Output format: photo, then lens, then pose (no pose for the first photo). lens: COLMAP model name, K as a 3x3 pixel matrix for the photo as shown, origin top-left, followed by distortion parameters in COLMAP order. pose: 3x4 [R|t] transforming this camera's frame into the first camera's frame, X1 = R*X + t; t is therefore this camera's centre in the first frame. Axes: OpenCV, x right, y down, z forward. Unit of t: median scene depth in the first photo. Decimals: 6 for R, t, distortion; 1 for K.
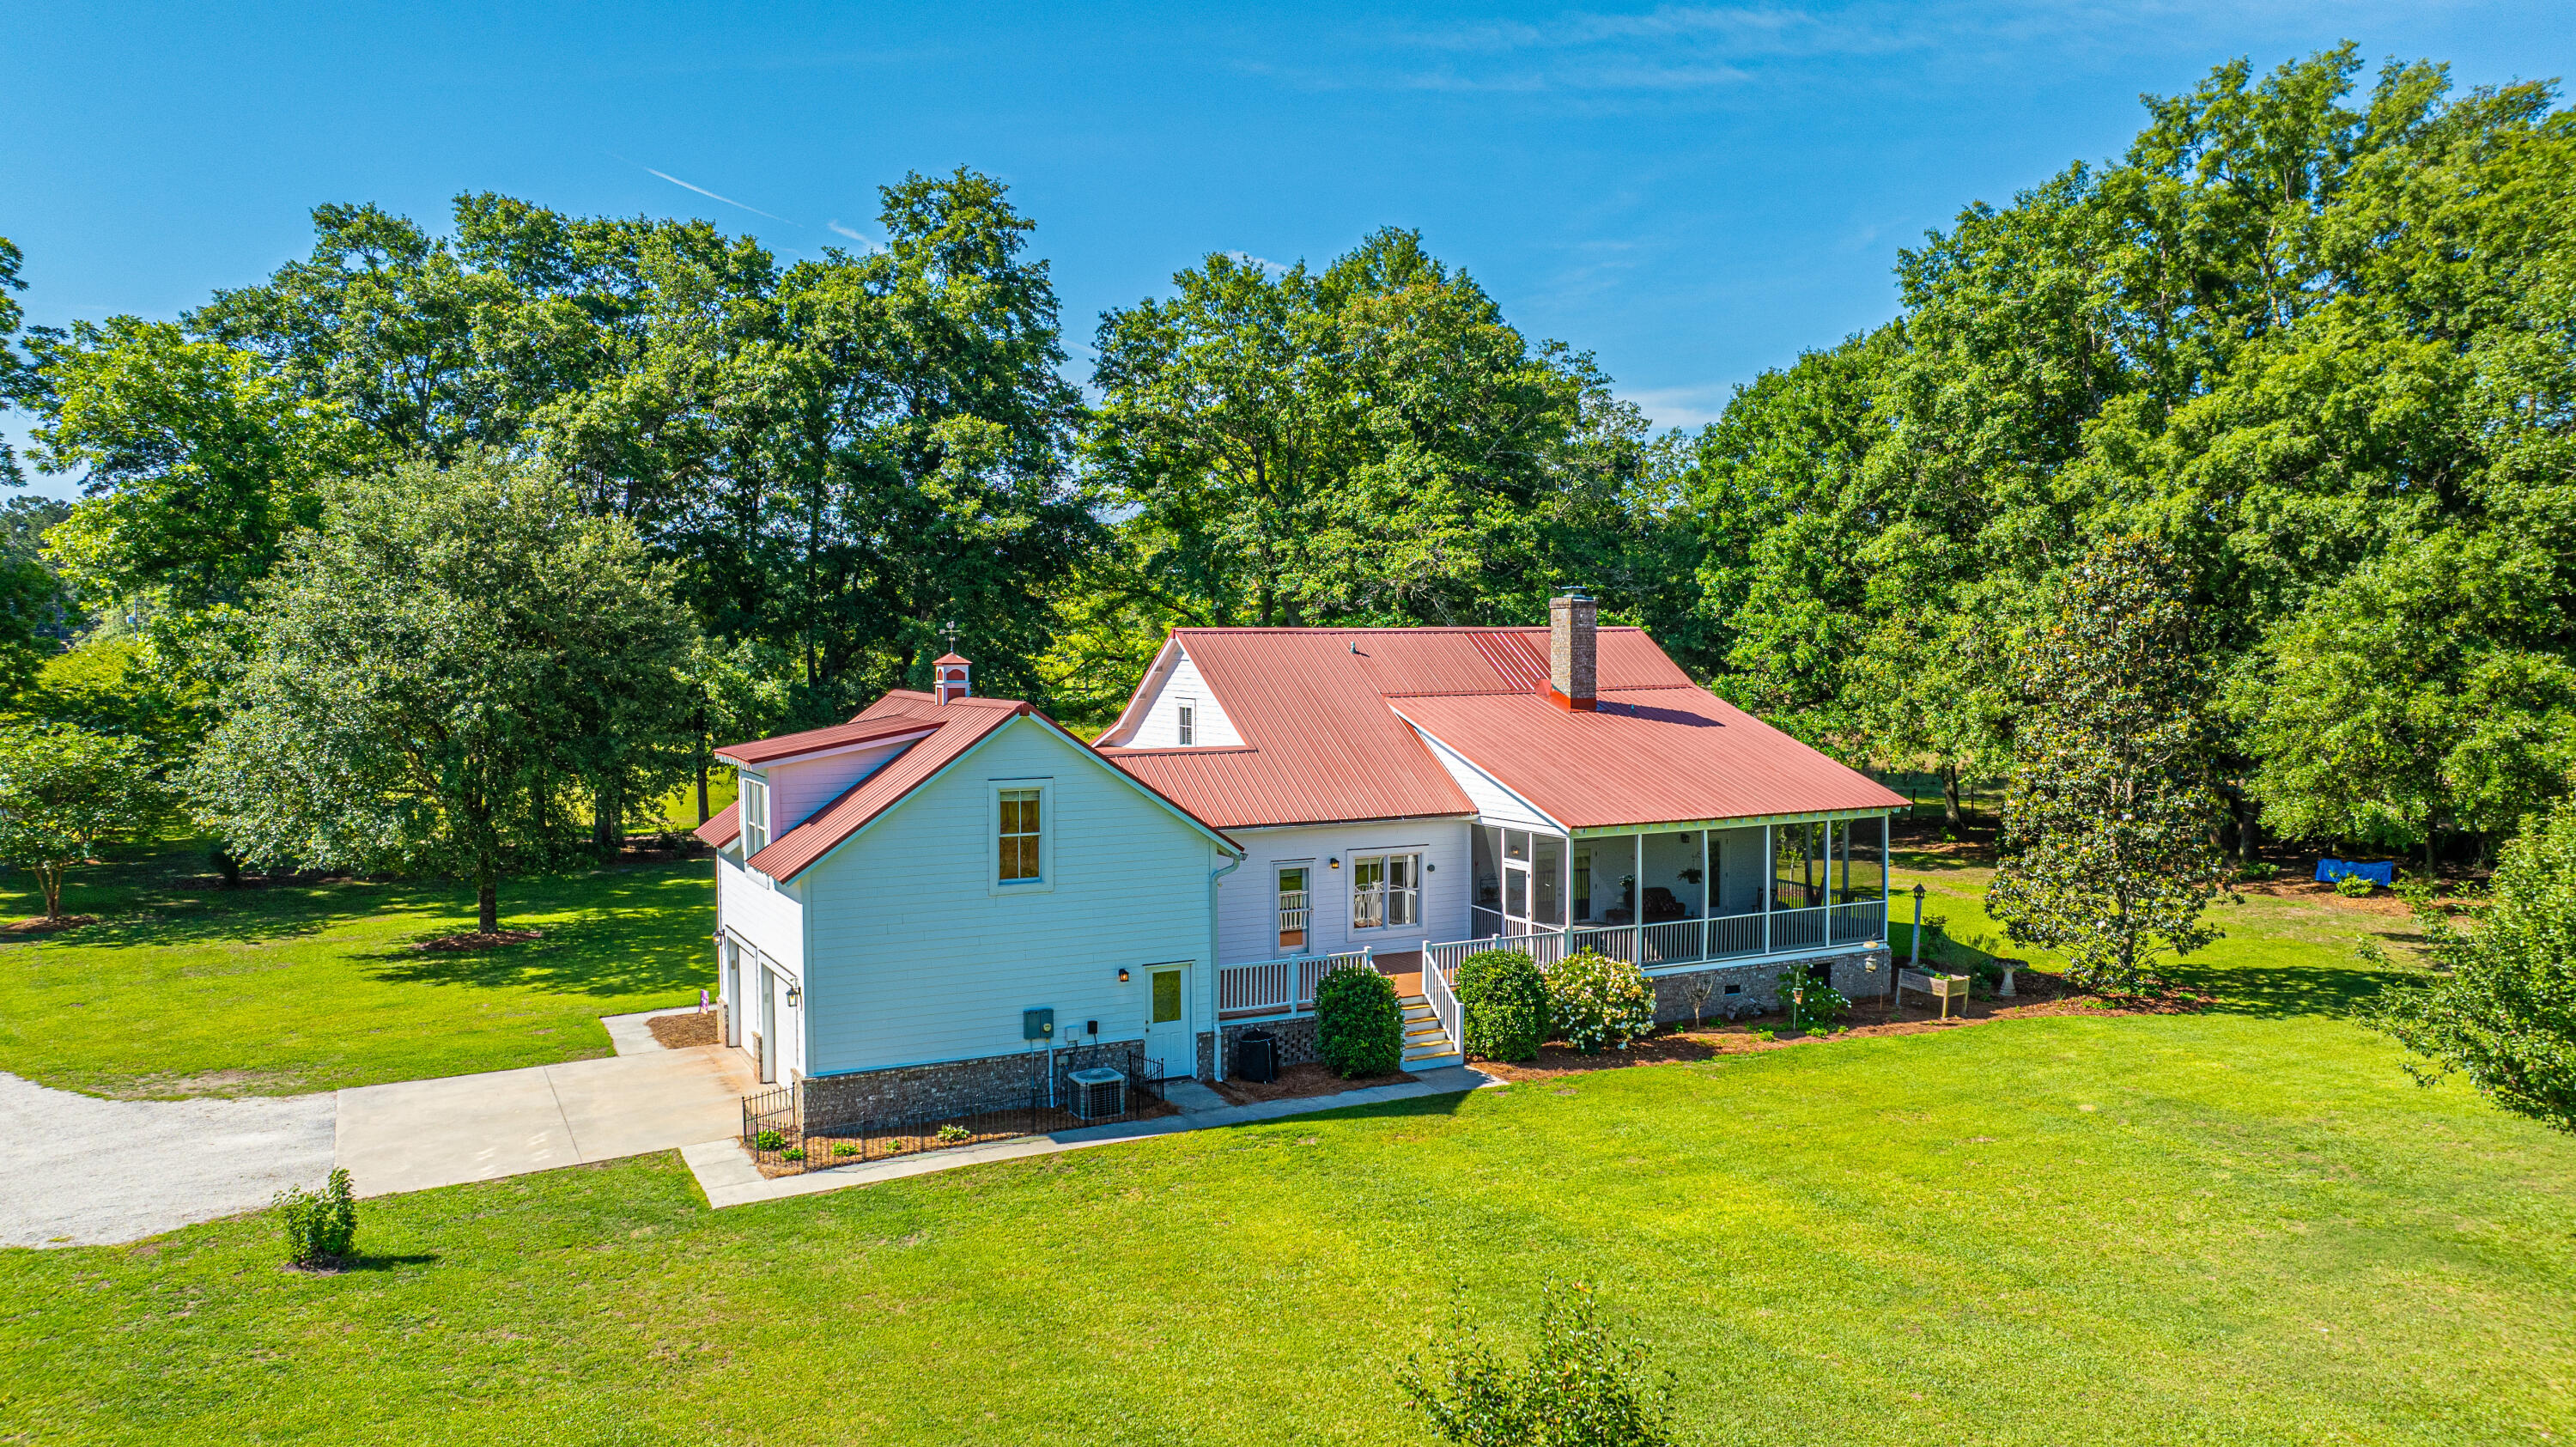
lens RADIAL K [[1804.2, 0, 1288.0], [0, 1804.2, 723.5], [0, 0, 1]] dist [-0.023959, 0.002268]
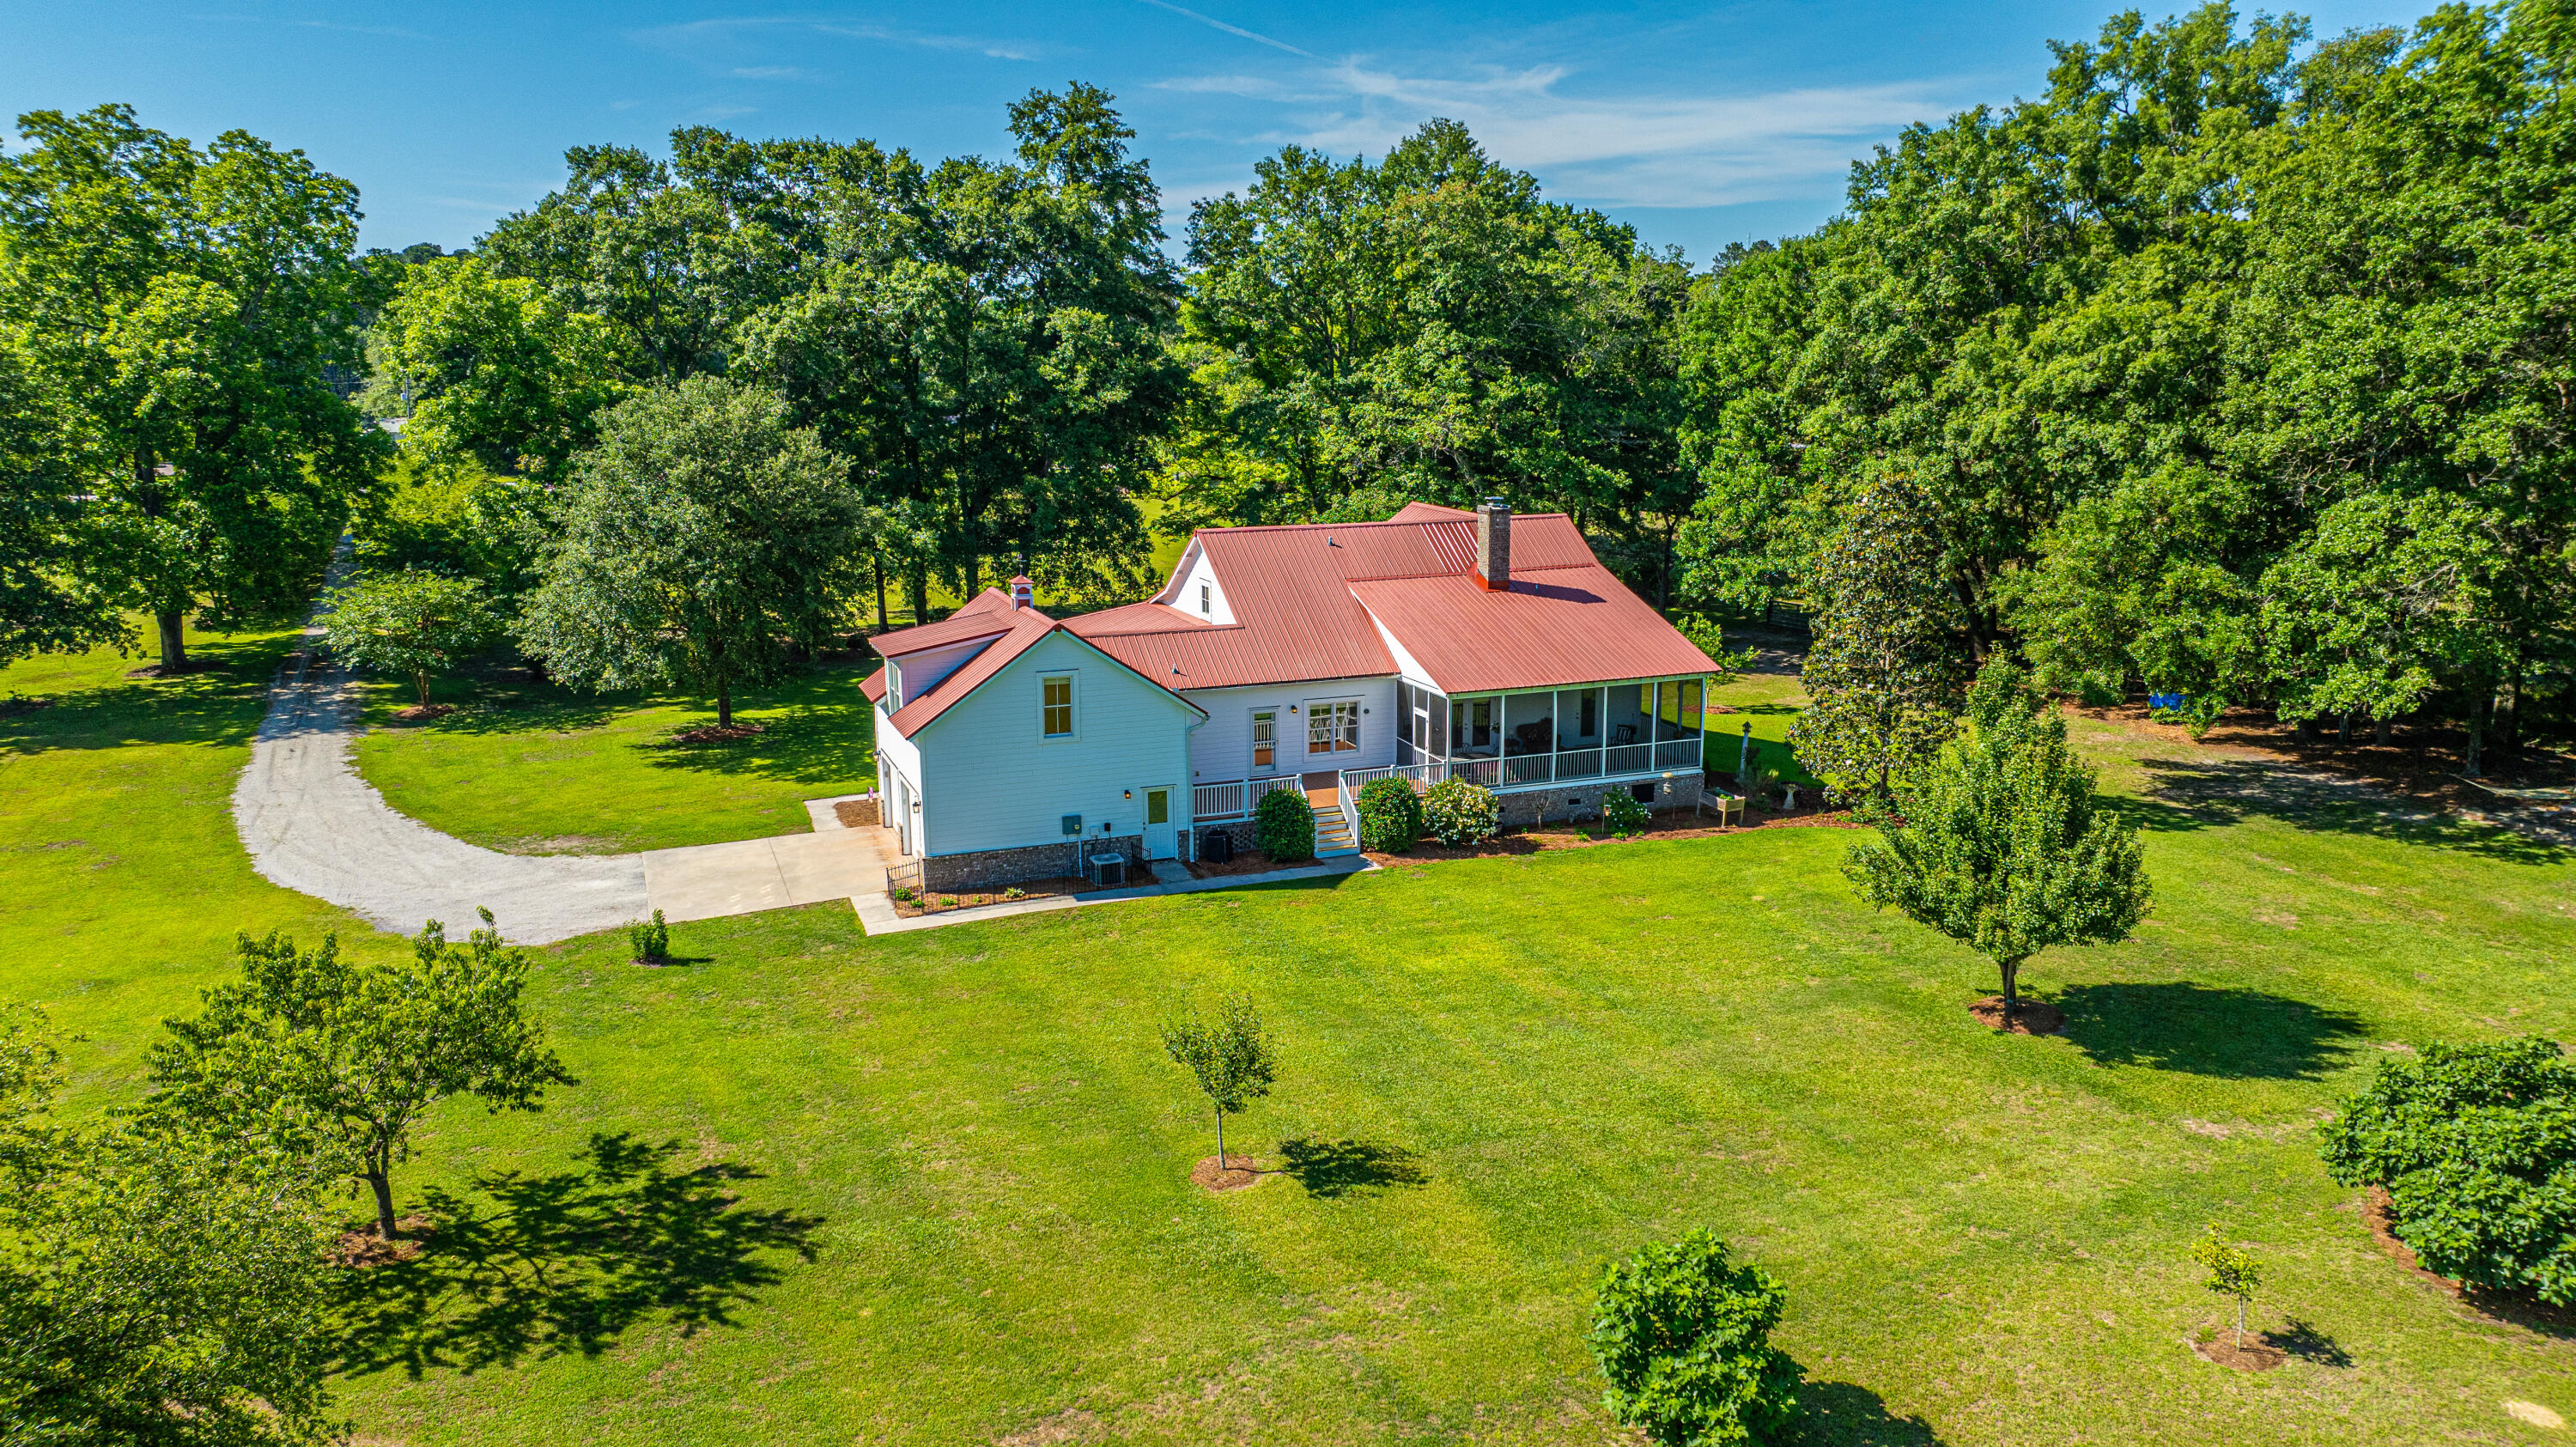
lens RADIAL K [[1804.2, 0, 1288.0], [0, 1804.2, 723.5], [0, 0, 1]] dist [-0.023959, 0.002268]
pose [[0.994171, 0.020358, -0.105876, 0.153032], [-0.003727, 0.987913, 0.154964, -0.117935], [0.107752, -0.153666, 0.982230, -0.364726]]
